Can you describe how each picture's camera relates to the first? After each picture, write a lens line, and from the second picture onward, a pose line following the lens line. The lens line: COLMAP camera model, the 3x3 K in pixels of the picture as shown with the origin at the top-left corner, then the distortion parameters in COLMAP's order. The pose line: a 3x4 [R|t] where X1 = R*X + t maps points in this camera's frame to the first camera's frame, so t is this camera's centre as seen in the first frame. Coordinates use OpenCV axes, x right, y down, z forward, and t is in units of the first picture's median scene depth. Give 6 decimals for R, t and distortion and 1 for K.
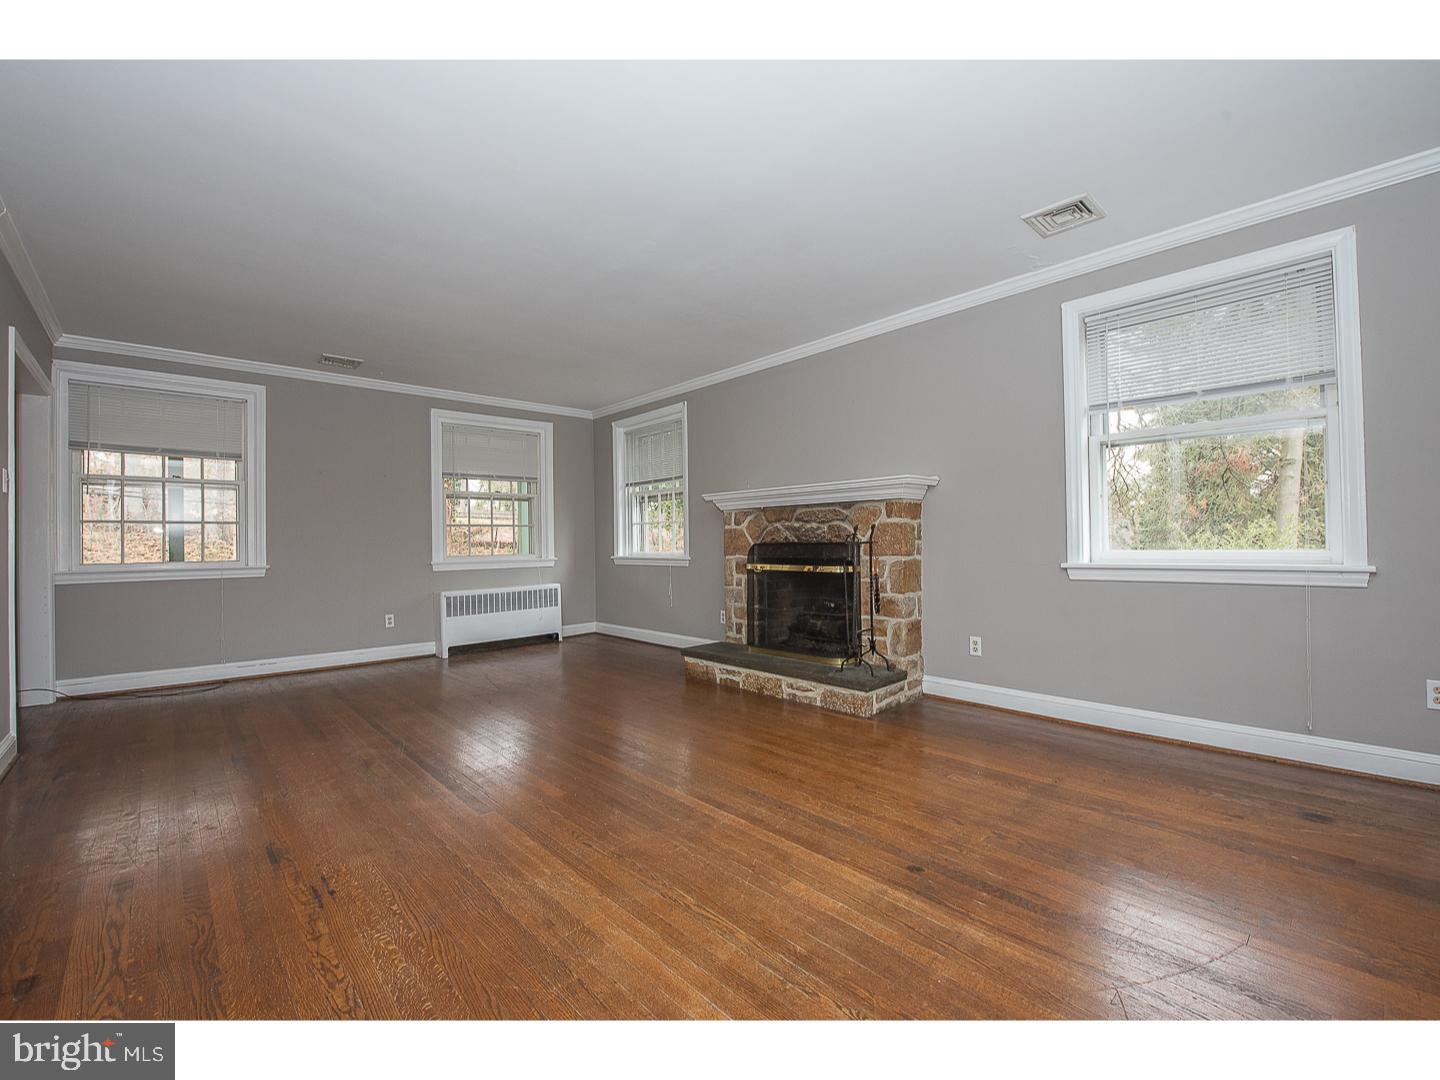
lens RADIAL K [[610.4, 0, 720.0], [0, 610.4, 540.0], [0, 0, 1]] dist [-0.023809, -0.000118]
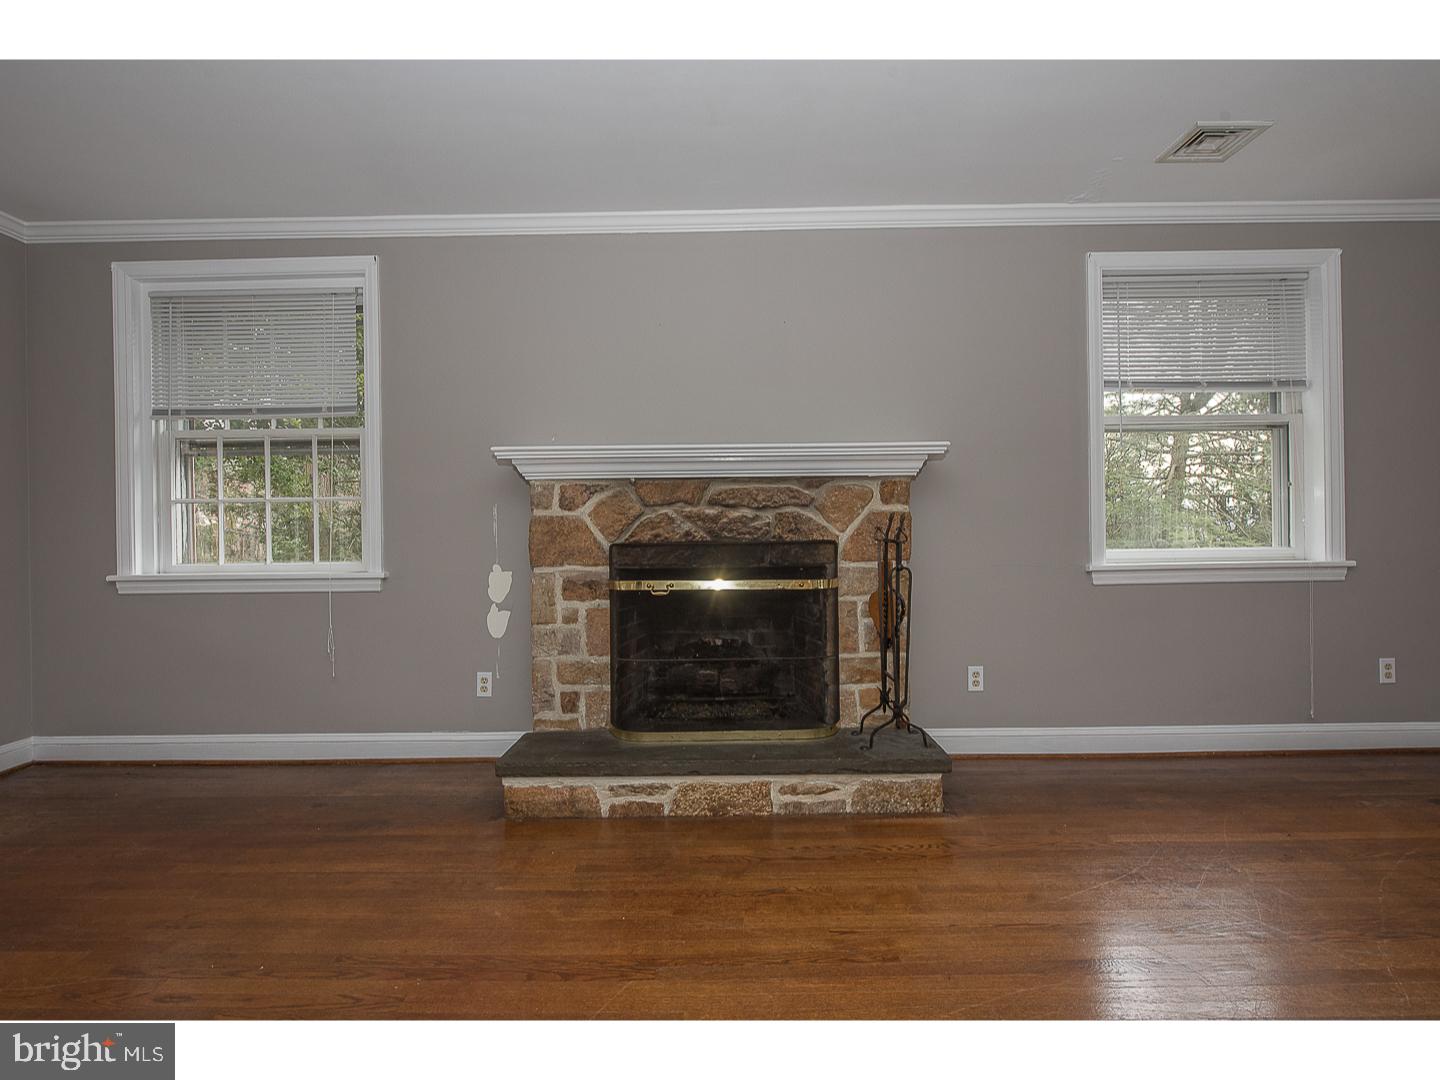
lens RADIAL K [[752.4, 0, 720.0], [0, 752.4, 540.0], [0, 0, 1]] dist [-0.013534, -0.000014]
pose [[0.685645, 0.000811, 0.727935, -0.404146], [-0.000163, 1.000000, -0.000961, 0.003356], [-0.727936, 0.000540, 0.685645, 0.507288]]
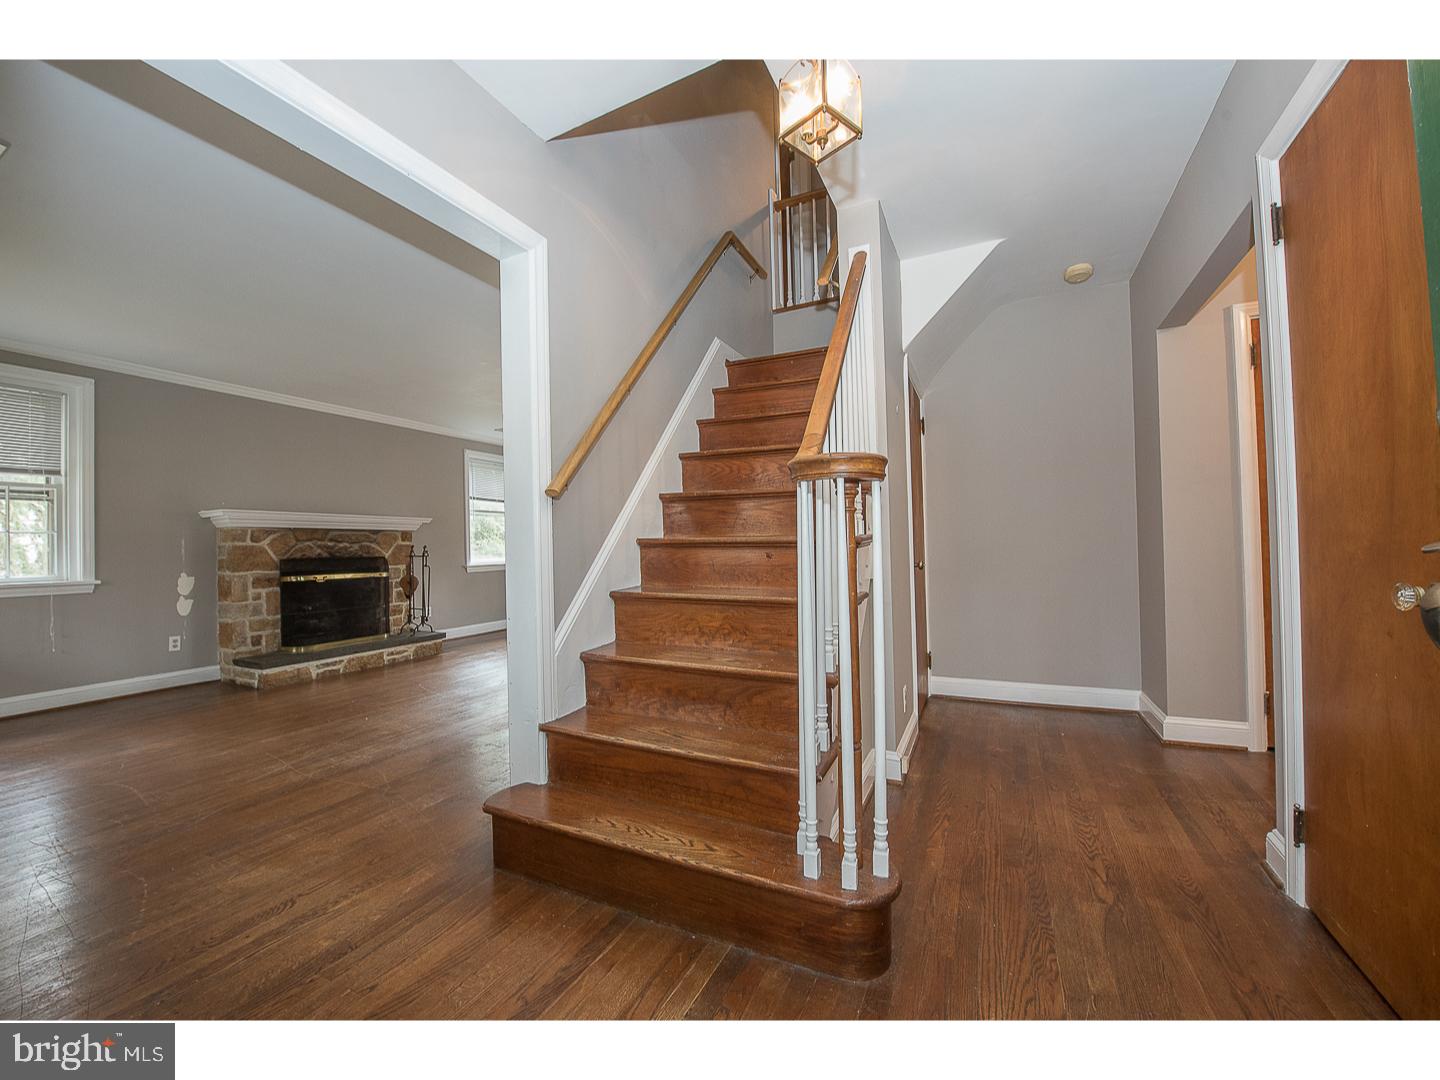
lens RADIAL K [[569.5, 0, 720.0], [0, 569.5, 540.0], [0, 0, 1]] dist [-0.013477, -0.003941]
pose [[-0.366374, 0.036841, 0.929738, -1.314870], [0.026309, 0.999227, -0.029227, 0.023798], [-0.930096, 0.013752, -0.367059, 0.686823]]
